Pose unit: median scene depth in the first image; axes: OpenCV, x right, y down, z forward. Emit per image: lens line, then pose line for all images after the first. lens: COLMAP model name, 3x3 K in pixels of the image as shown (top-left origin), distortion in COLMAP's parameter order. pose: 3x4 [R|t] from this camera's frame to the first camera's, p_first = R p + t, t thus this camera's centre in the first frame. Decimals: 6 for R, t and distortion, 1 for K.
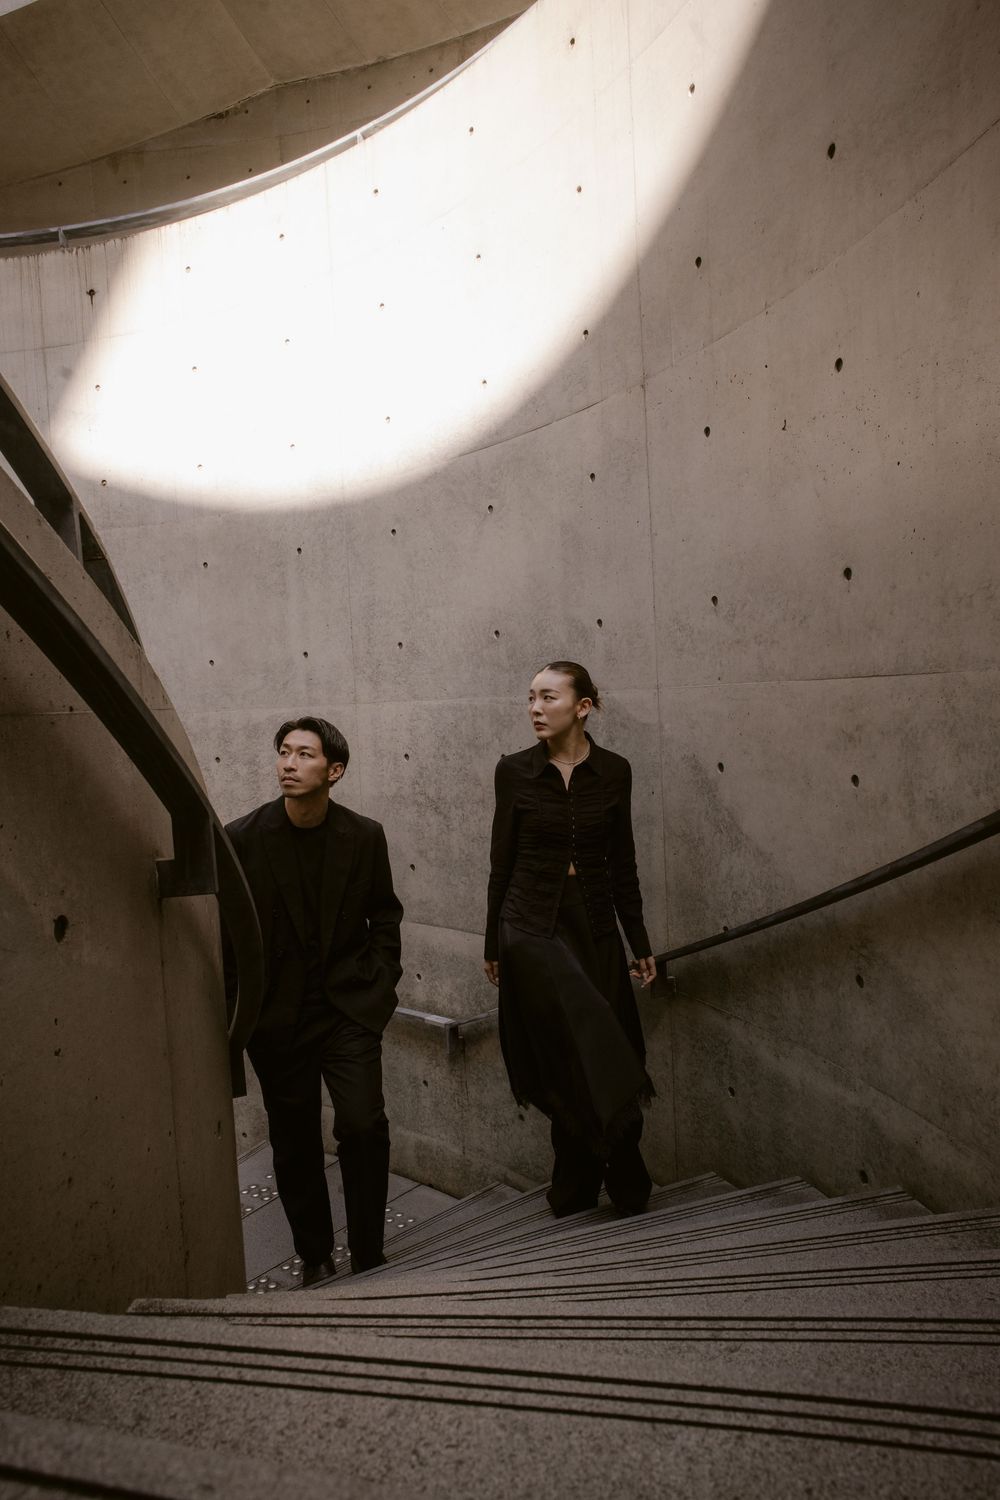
lens RADIAL K [[1014.0, 0, 499.7], [0, 1014.0, 756.6], [0, 0, 1]] dist [-0.070488, 0.082969]
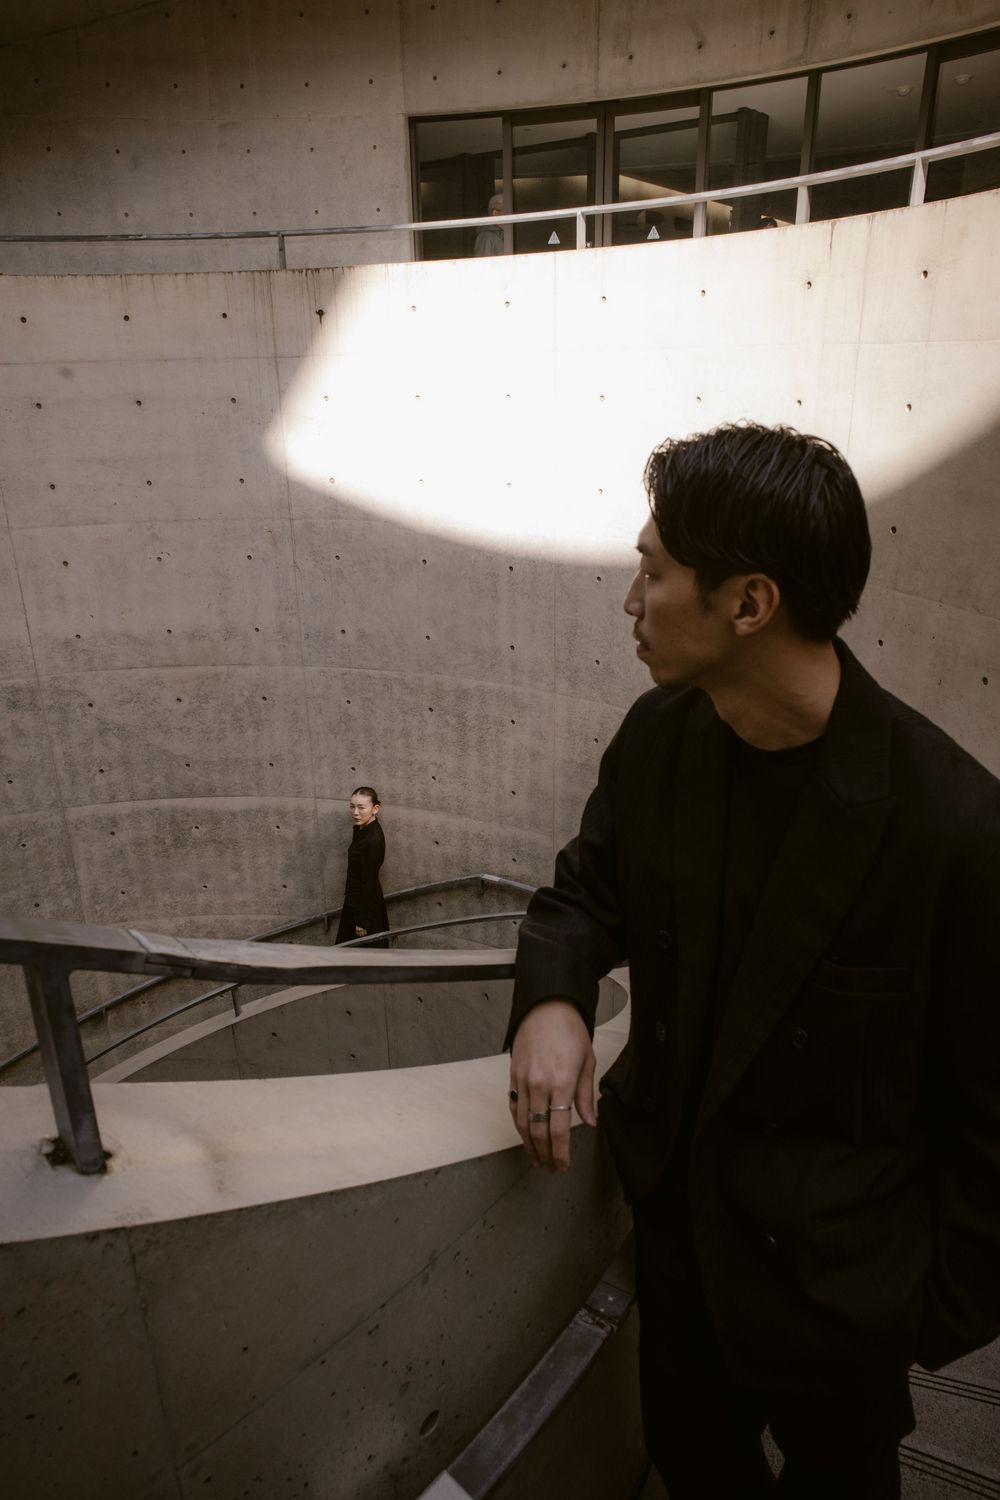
lens RADIAL K [[1014.0, 0, 503.3], [0, 1014.0, 762.8], [0, 0, 1]] dist [-0.070488, 0.082969]
pose [[0.998975, 0.020009, 0.040595, -0.322525], [-0.031991, 0.946659, 0.320646, -0.481681], [-0.032013, -0.321616, 0.946329, -0.358798]]
